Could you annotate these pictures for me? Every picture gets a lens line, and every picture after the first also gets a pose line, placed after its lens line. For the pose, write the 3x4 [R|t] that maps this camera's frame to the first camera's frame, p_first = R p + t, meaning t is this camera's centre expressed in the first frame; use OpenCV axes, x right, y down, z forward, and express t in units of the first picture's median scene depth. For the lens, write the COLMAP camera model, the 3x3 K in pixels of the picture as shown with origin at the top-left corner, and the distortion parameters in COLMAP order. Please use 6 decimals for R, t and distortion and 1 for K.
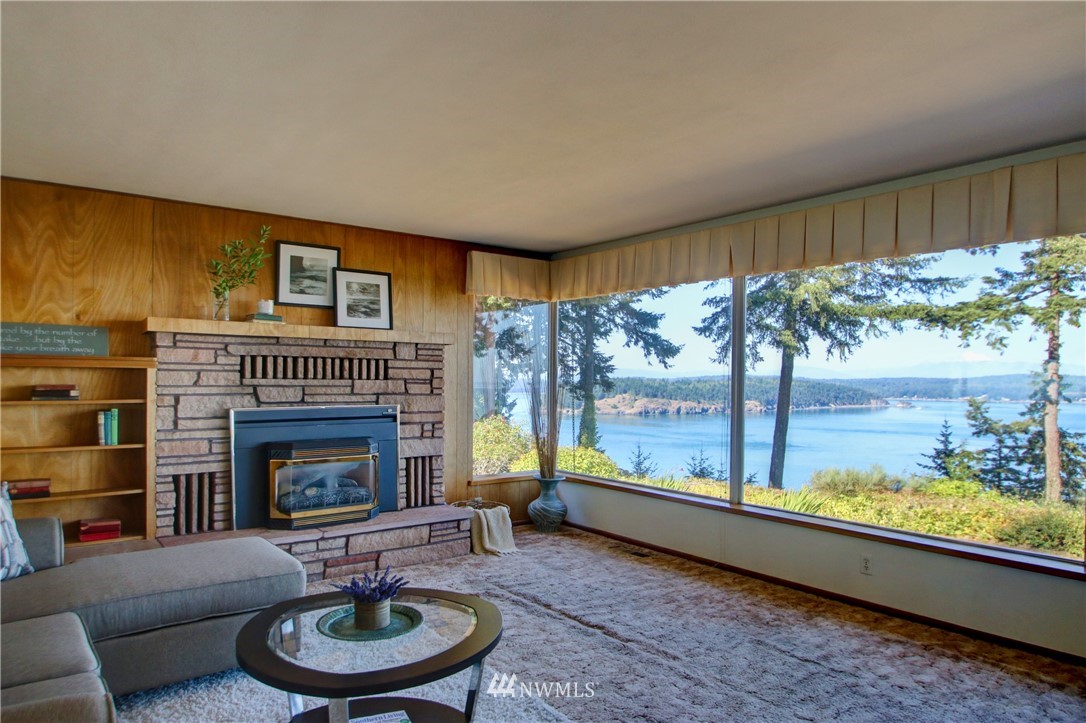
lens RADIAL K [[688.5, 0, 554.9], [0, 688.5, 374.2], [0, 0, 1]] dist [-0.014127, -0.004855]
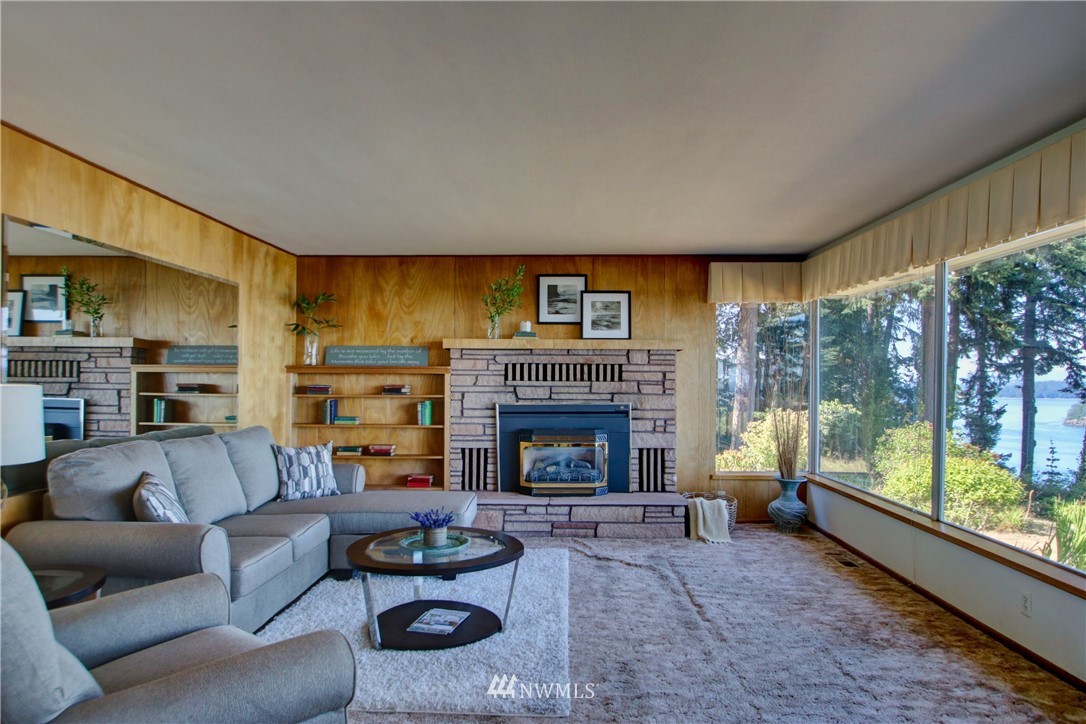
lens RADIAL K [[688.5, 0, 550.3], [0, 688.5, 379.3], [0, 0, 1]] dist [-0.014127, -0.004855]
pose [[0.774335, -0.003911, -0.632764, 0.428443], [0.005796, 0.999983, 0.000913, 0.002668], [0.632749, -0.004374, 0.774345, 0.002387]]
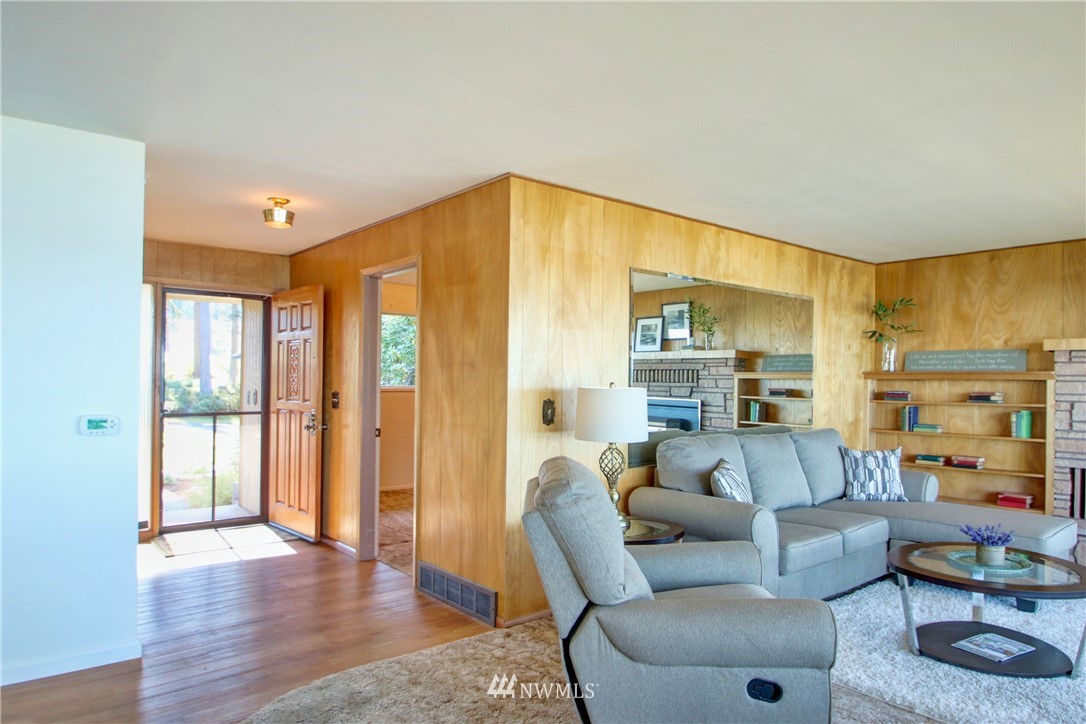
lens RADIAL K [[688.5, 0, 548.7], [0, 688.5, 379.1], [0, 0, 1]] dist [-0.014127, -0.004855]
pose [[0.033348, -0.010102, -0.999393, 0.532998], [-0.001234, 0.999948, -0.010149, 0.003316], [0.999443, 0.001572, 0.033334, 0.030682]]
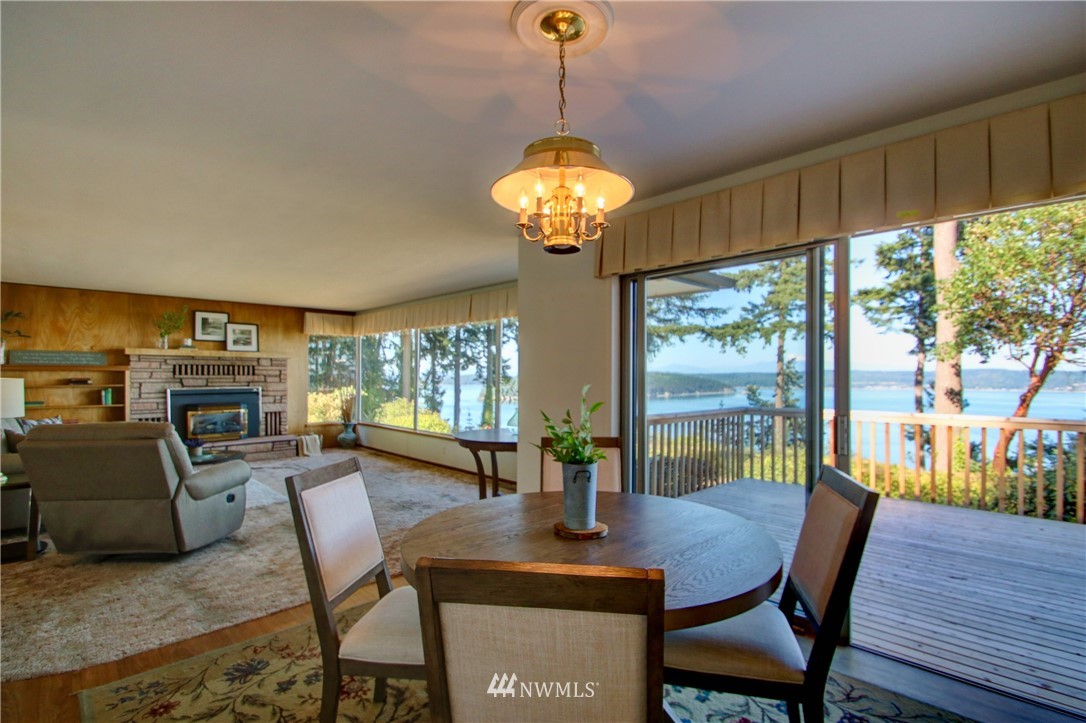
lens RADIAL K [[510.4, 0, 551.0], [0, 510.4, 374.5], [0, 0, 1]] dist [0.008008, -0.010210]
pose [[0.994633, -0.004621, 0.103367, 0.520234], [0.003873, 0.999965, 0.007432, -0.002723], [-0.103398, -0.006992, 0.994615, -0.681015]]
